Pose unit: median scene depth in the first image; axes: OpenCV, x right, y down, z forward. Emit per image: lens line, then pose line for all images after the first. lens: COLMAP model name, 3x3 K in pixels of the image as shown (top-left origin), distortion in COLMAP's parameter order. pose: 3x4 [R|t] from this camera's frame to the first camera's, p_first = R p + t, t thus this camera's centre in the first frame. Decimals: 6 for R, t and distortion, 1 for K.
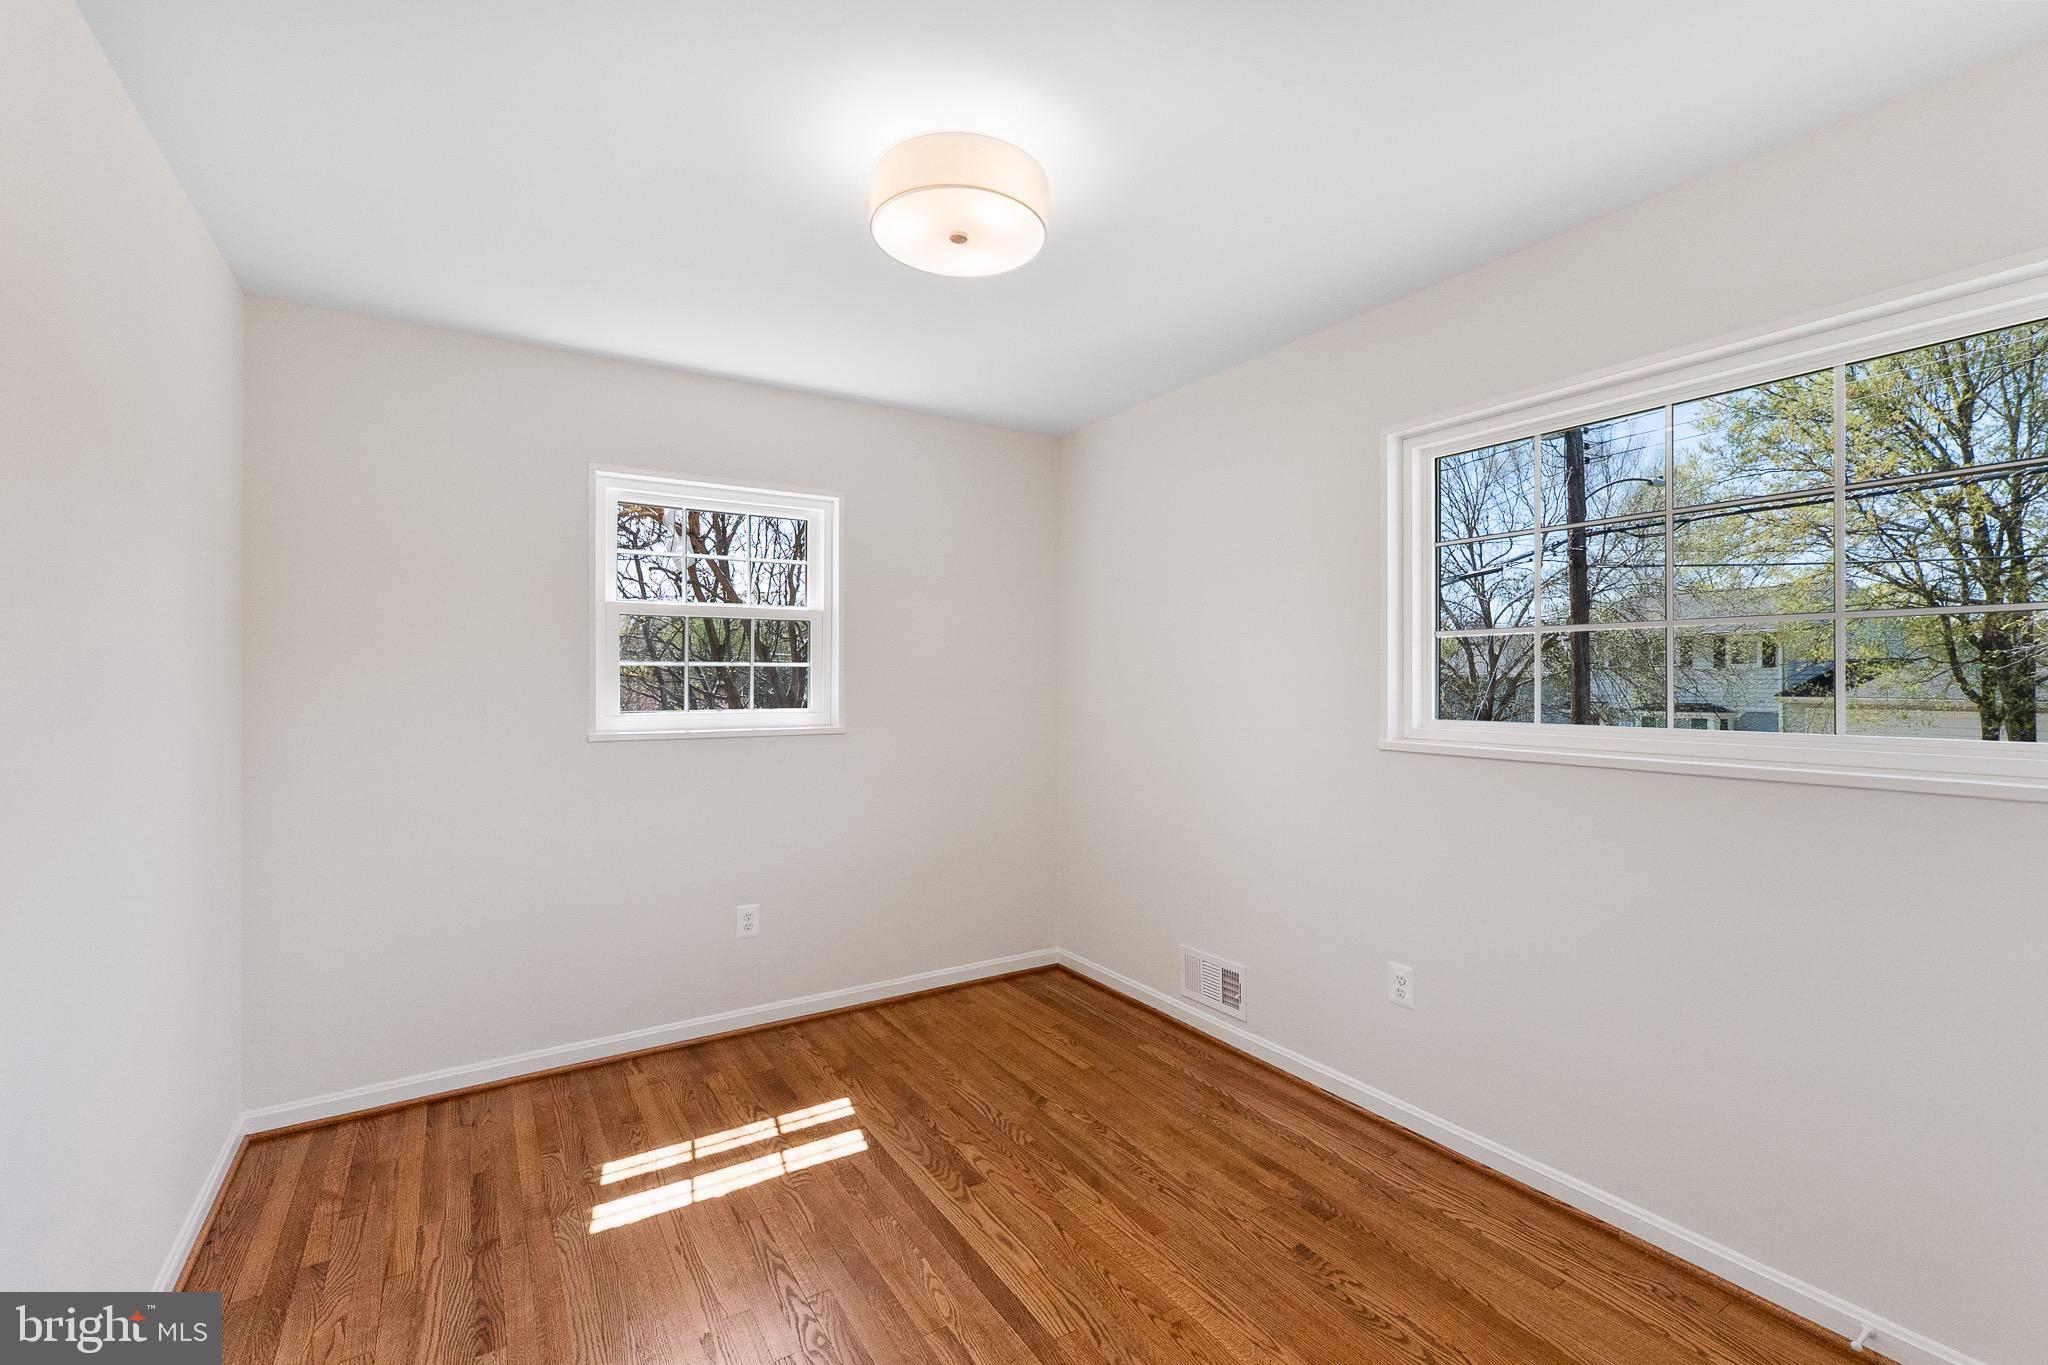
lens RADIAL K [[893.1, 0, 1031.8], [0, 893.1, 676.6], [0, 0, 1]] dist [0.008627, 0.000416]
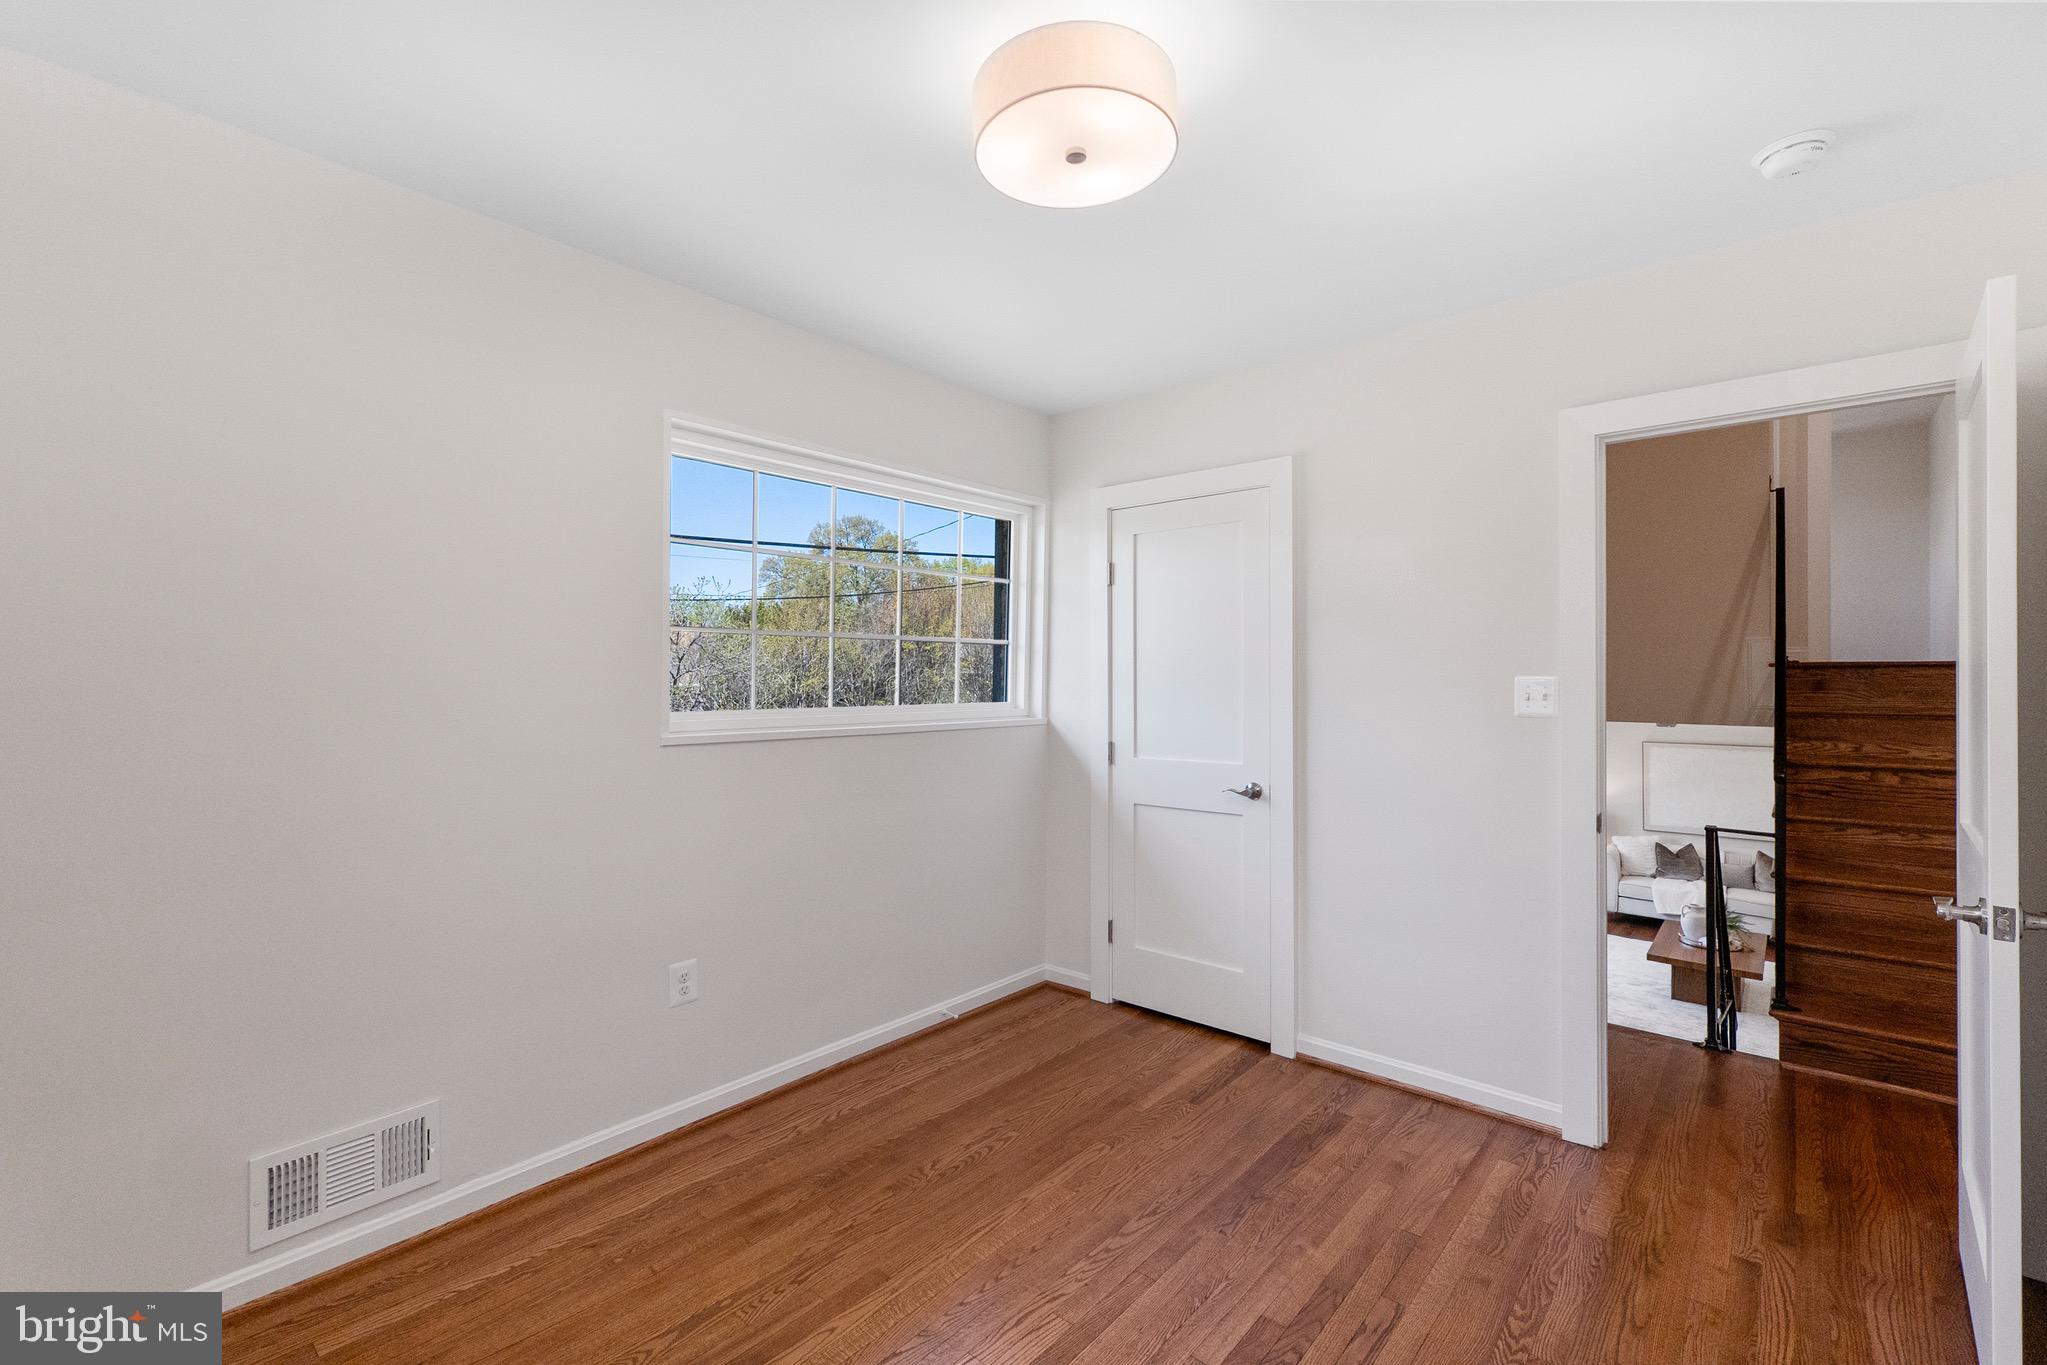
lens RADIAL K [[892.7, 0, 1033.4], [0, 892.7, 671.7], [0, 0, 1]] dist [0.008627, 0.000416]
pose [[-0.290836, 0.002846, 0.956769, -0.713343], [-0.010098, 0.999931, -0.006045, 0.005392], [-0.956719, -0.011420, -0.290788, 1.028244]]
